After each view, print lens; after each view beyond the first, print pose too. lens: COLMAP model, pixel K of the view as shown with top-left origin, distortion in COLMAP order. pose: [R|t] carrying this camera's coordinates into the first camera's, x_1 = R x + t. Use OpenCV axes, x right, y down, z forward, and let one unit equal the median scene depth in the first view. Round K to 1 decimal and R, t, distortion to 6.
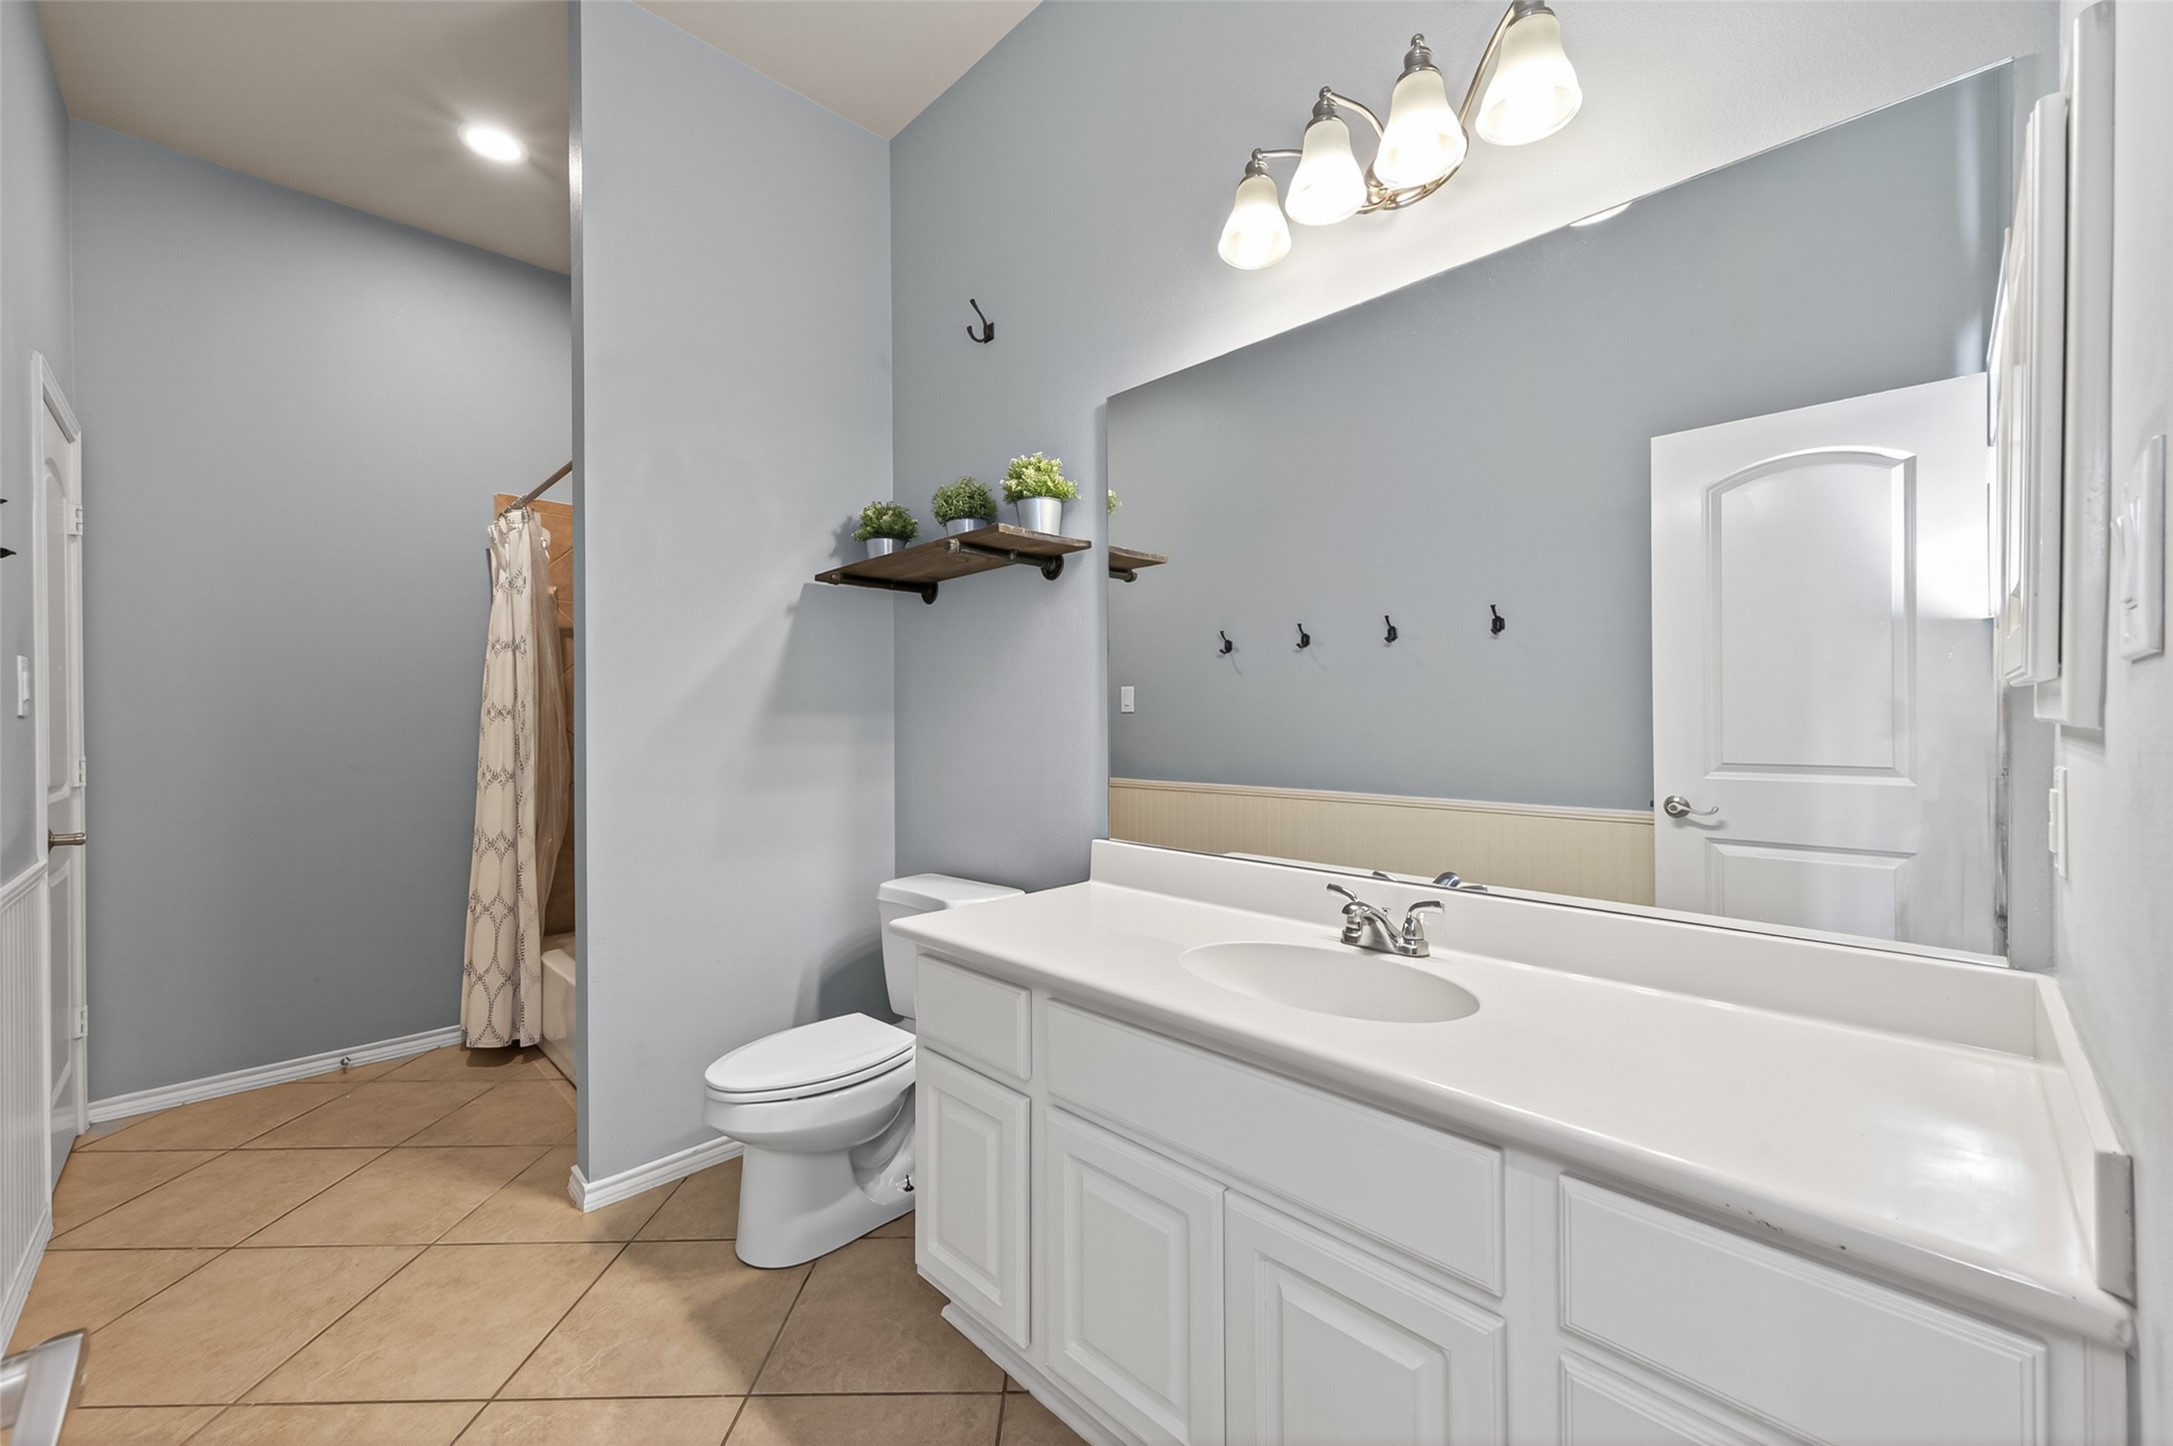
lens RADIAL K [[852.3, 0, 1082.5], [0, 852.3, 720.4], [0, 0, 1]] dist [0.005434, -0.001550]
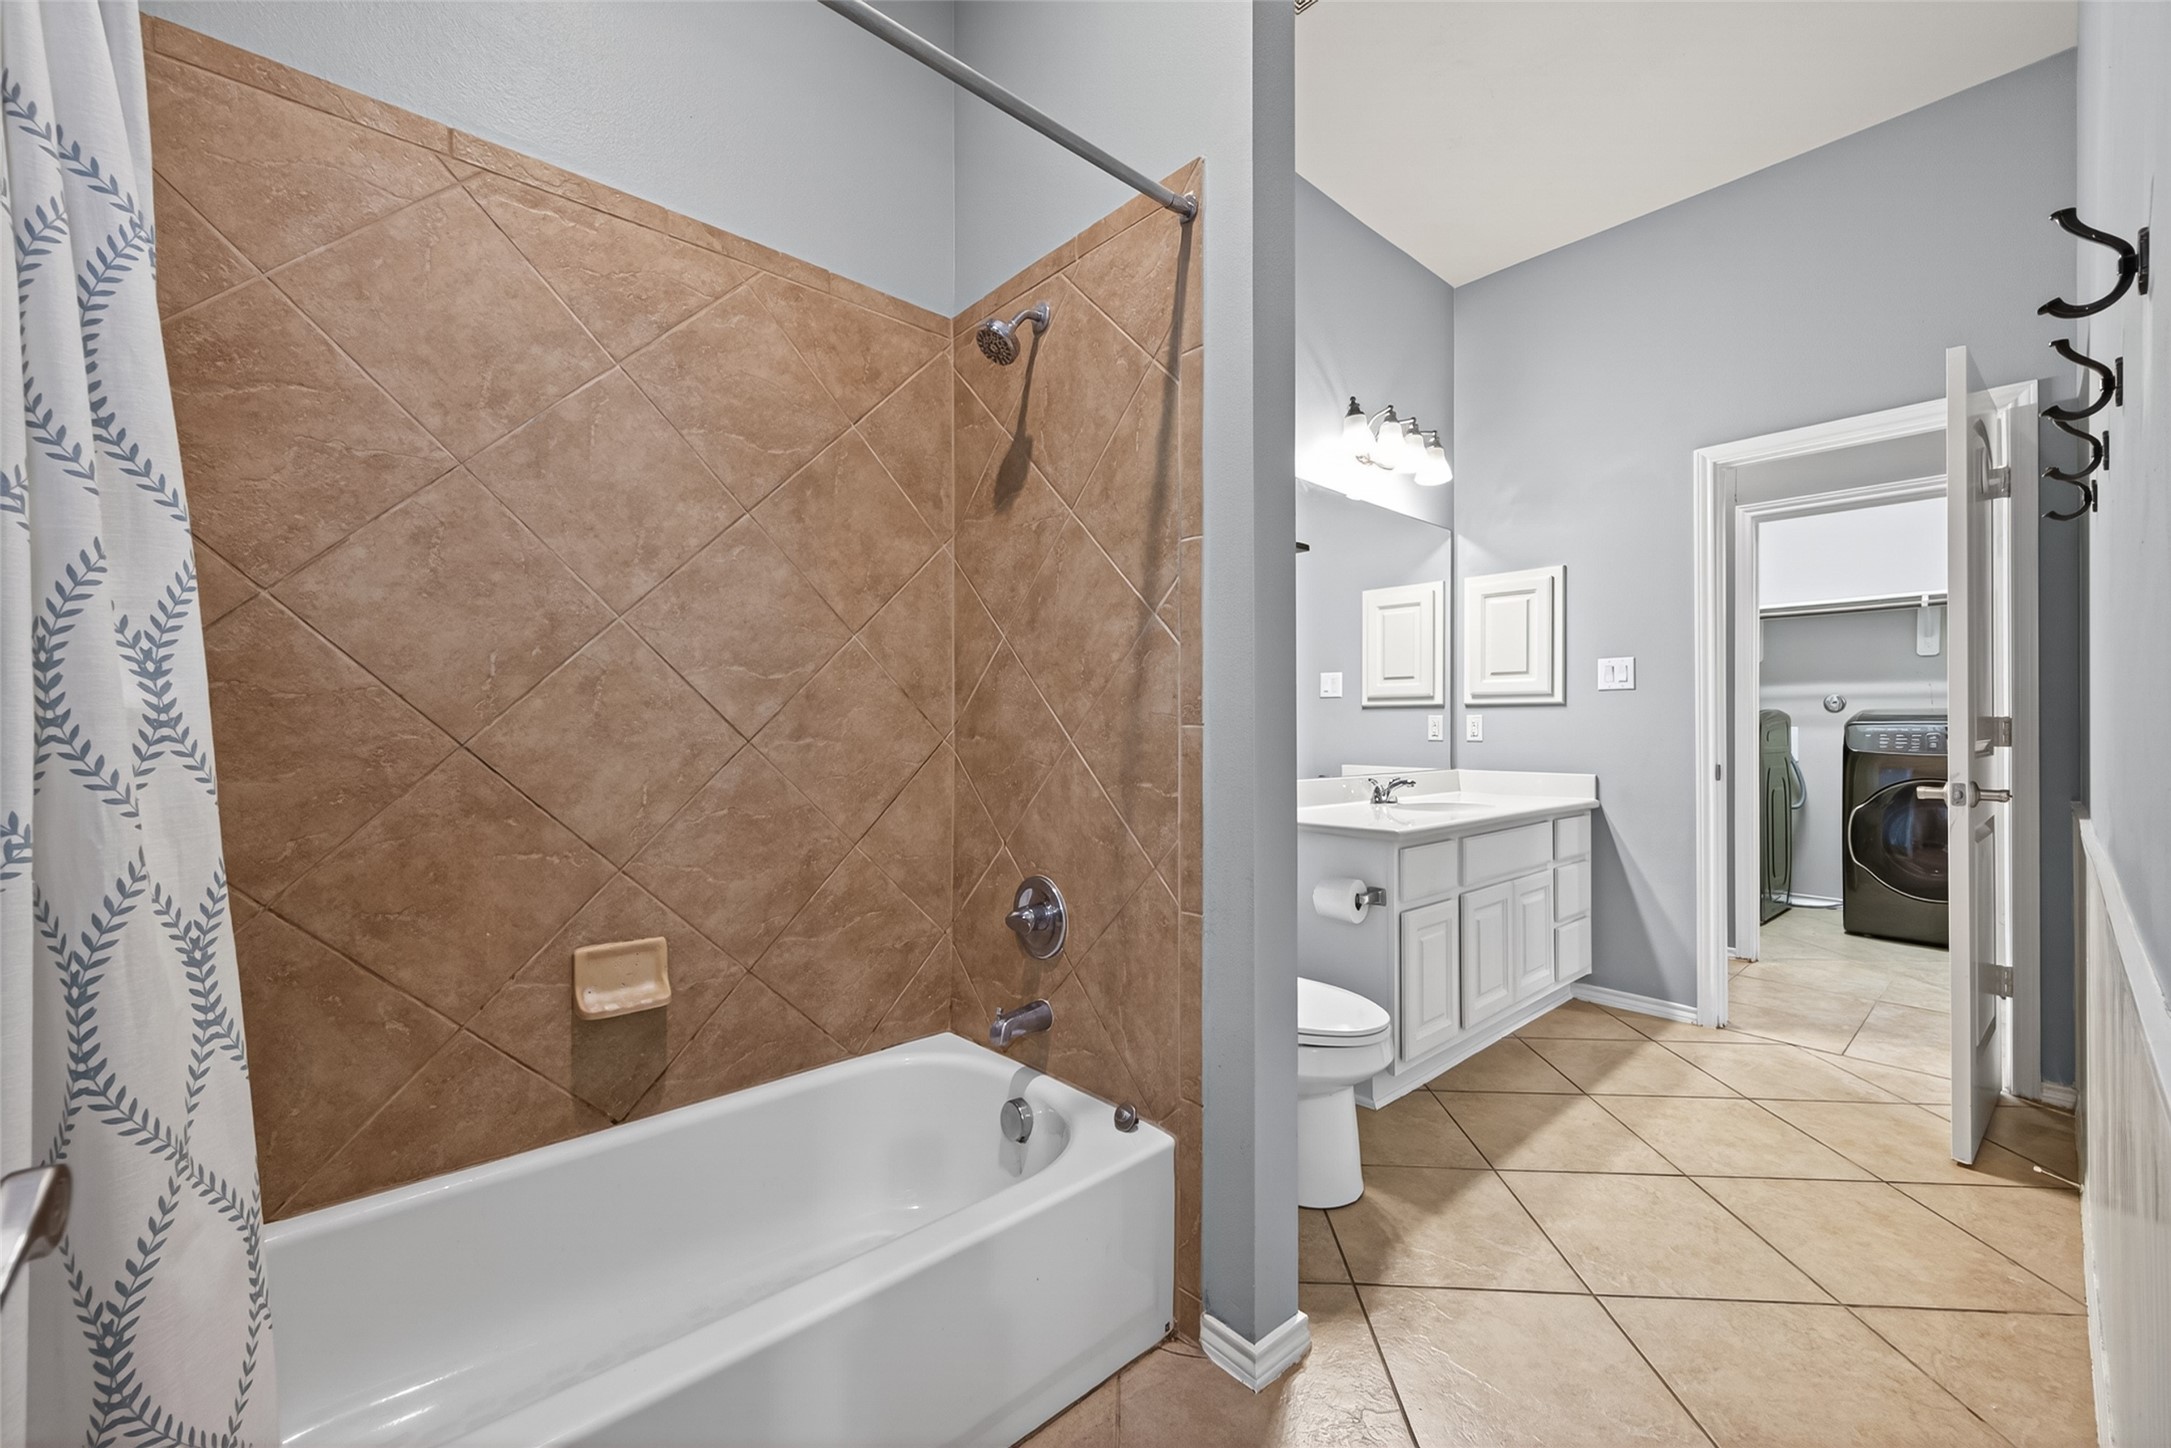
lens RADIAL K [[851.5, 0, 1079.9], [0, 851.5, 730.2], [0, 0, 1]] dist [0.005434, -0.001550]
pose [[0.056415, 0.002935, 0.998403, -1.592803], [0.002791, 0.999991, -0.003097, 0.068448], [-0.998404, 0.002961, 0.056406, 1.395677]]
